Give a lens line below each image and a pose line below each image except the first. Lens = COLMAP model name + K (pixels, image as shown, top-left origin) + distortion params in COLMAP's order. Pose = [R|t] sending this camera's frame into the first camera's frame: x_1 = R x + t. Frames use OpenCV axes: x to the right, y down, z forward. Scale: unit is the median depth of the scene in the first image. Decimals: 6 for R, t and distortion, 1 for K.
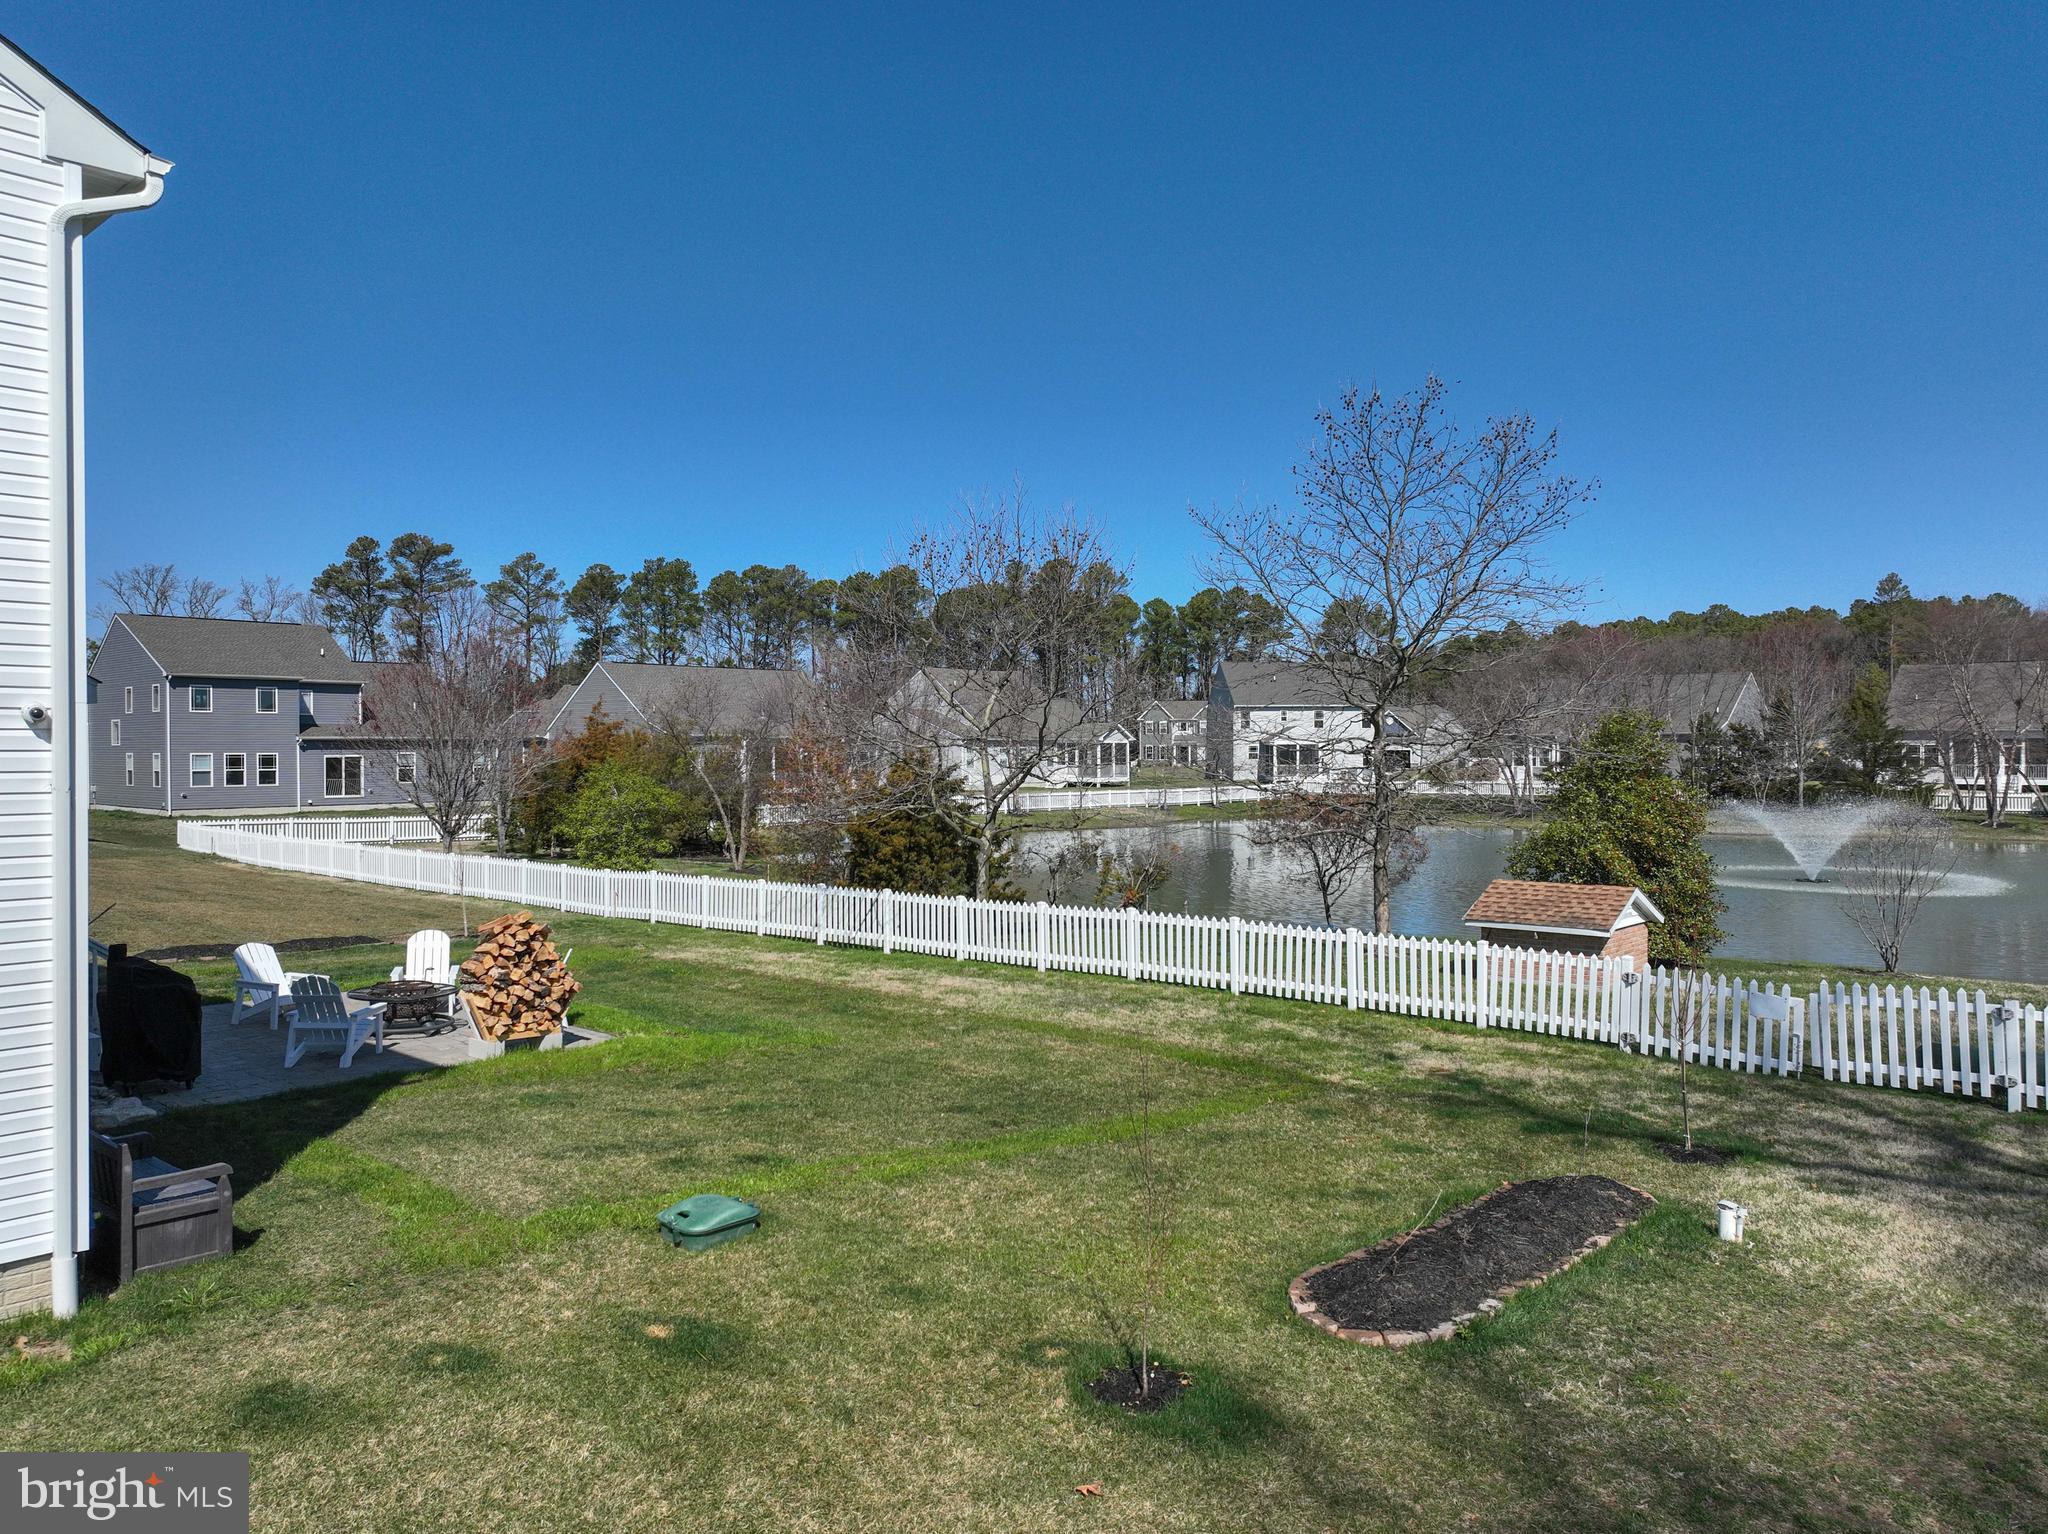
lens RADIAL K [[1434.1, 0, 1036.0], [0, 1434.1, 769.2], [0, 0, 1]] dist [0.004048, 0.007630]
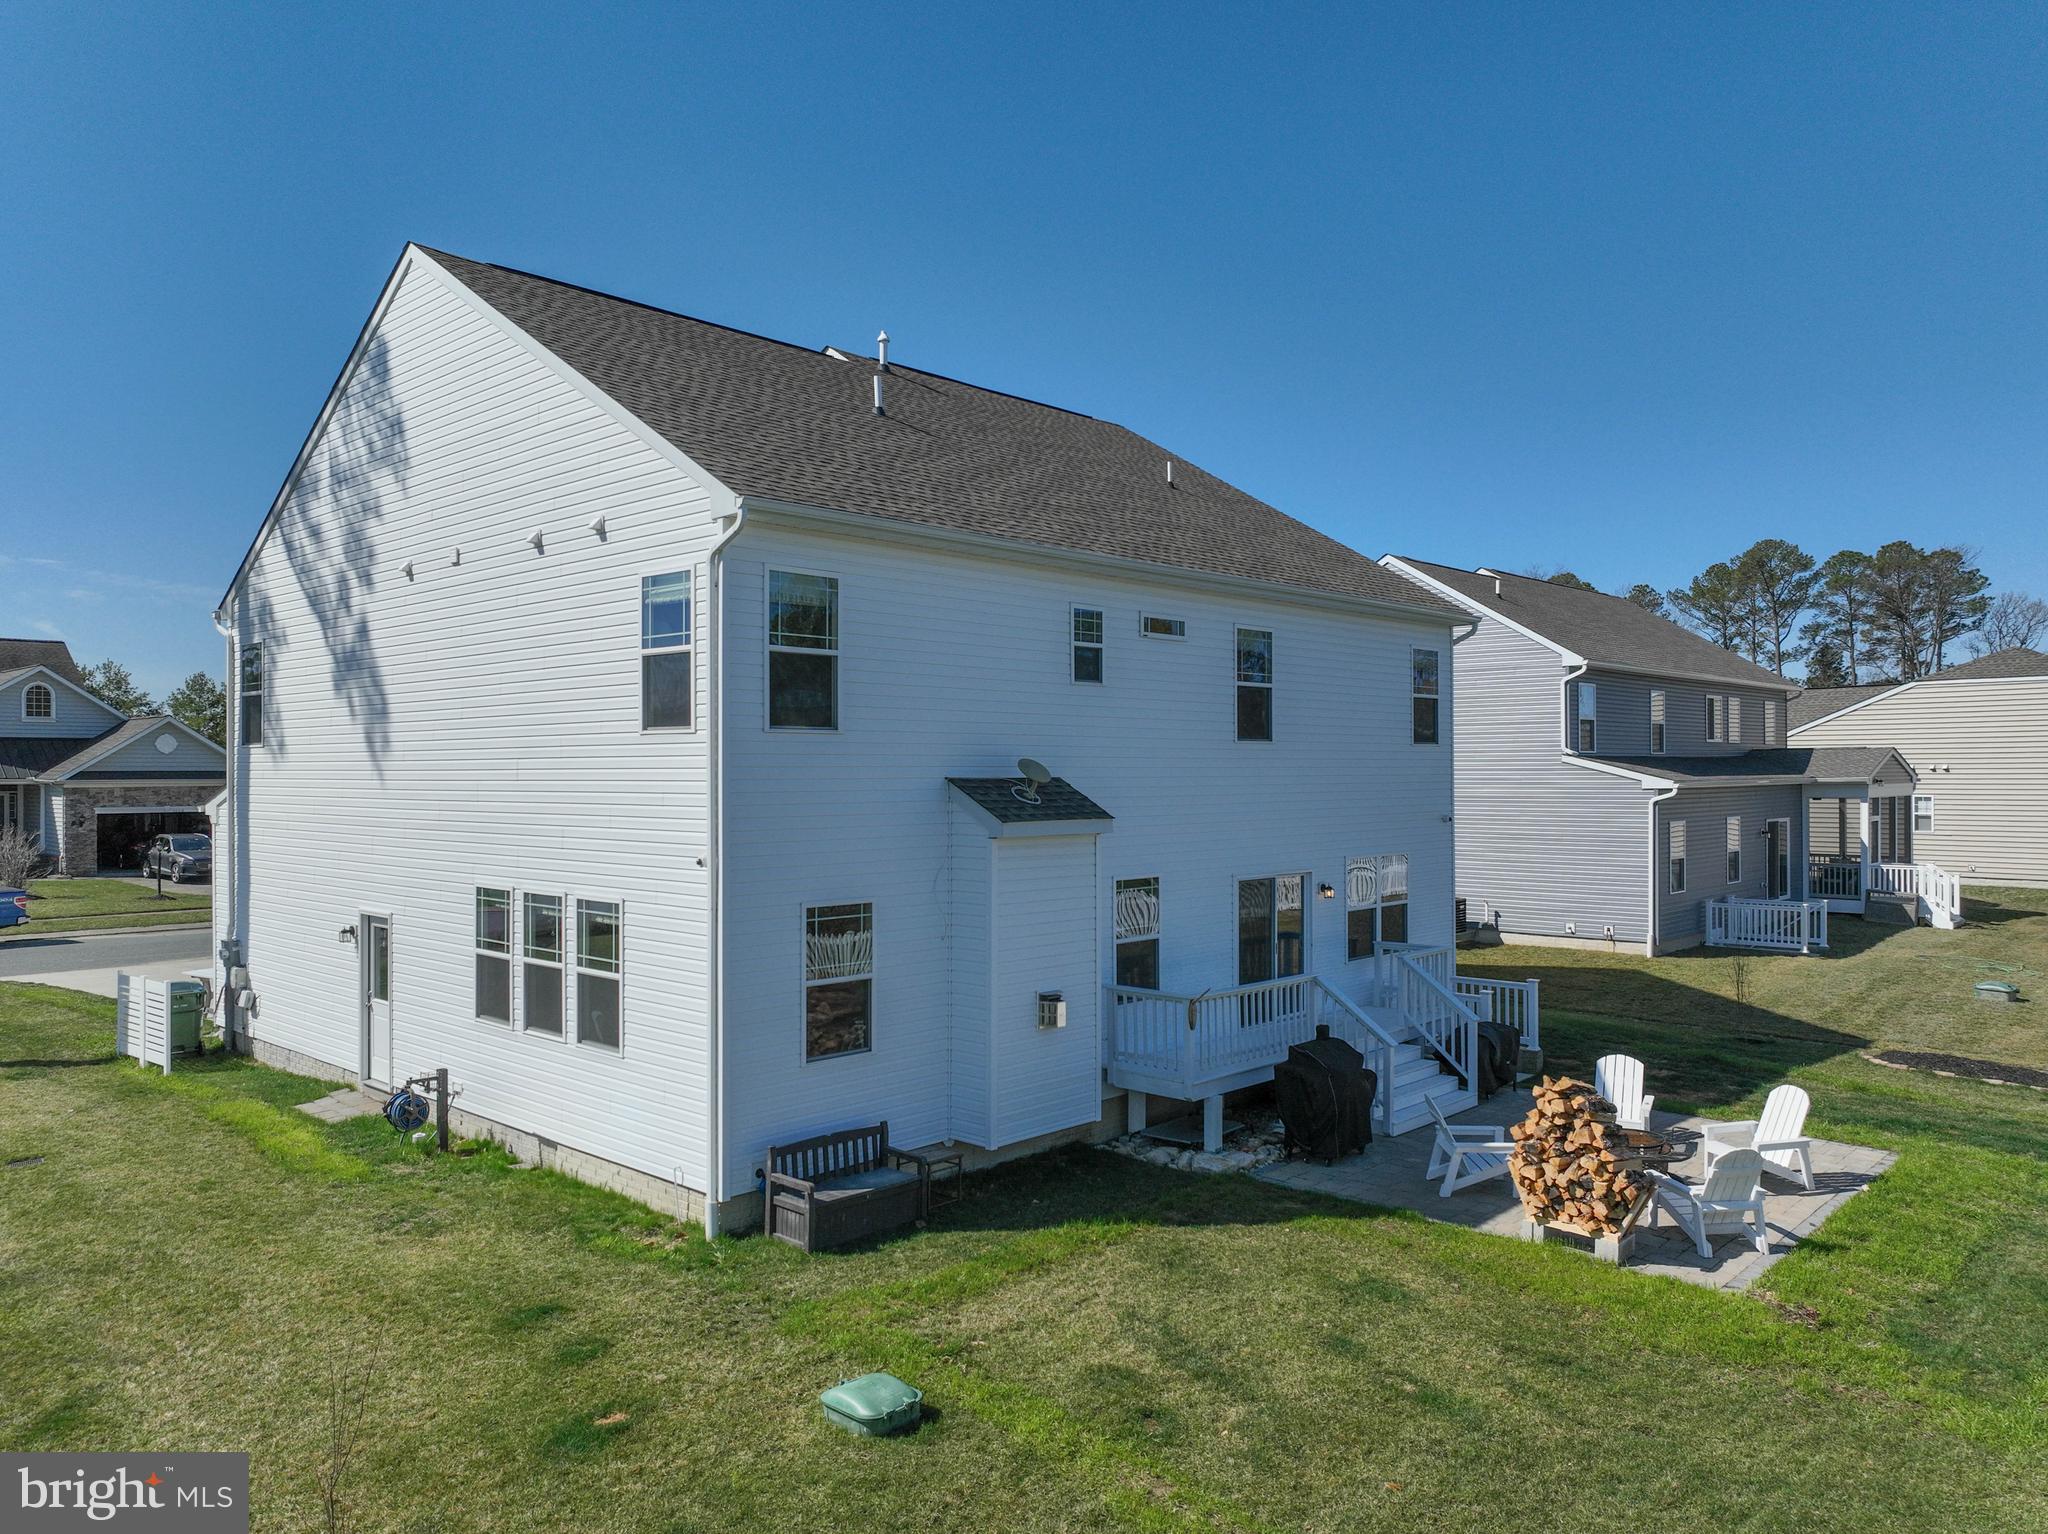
lens RADIAL K [[1434.1, 0, 1036.0], [0, 1434.1, 769.2], [0, 0, 1]] dist [0.004048, 0.007630]
pose [[-0.009083, 0.000722, -0.999958, 0.921265], [-0.013563, 0.999908, 0.000845, -0.146847], [0.999867, 0.013570, -0.009072, 1.368074]]
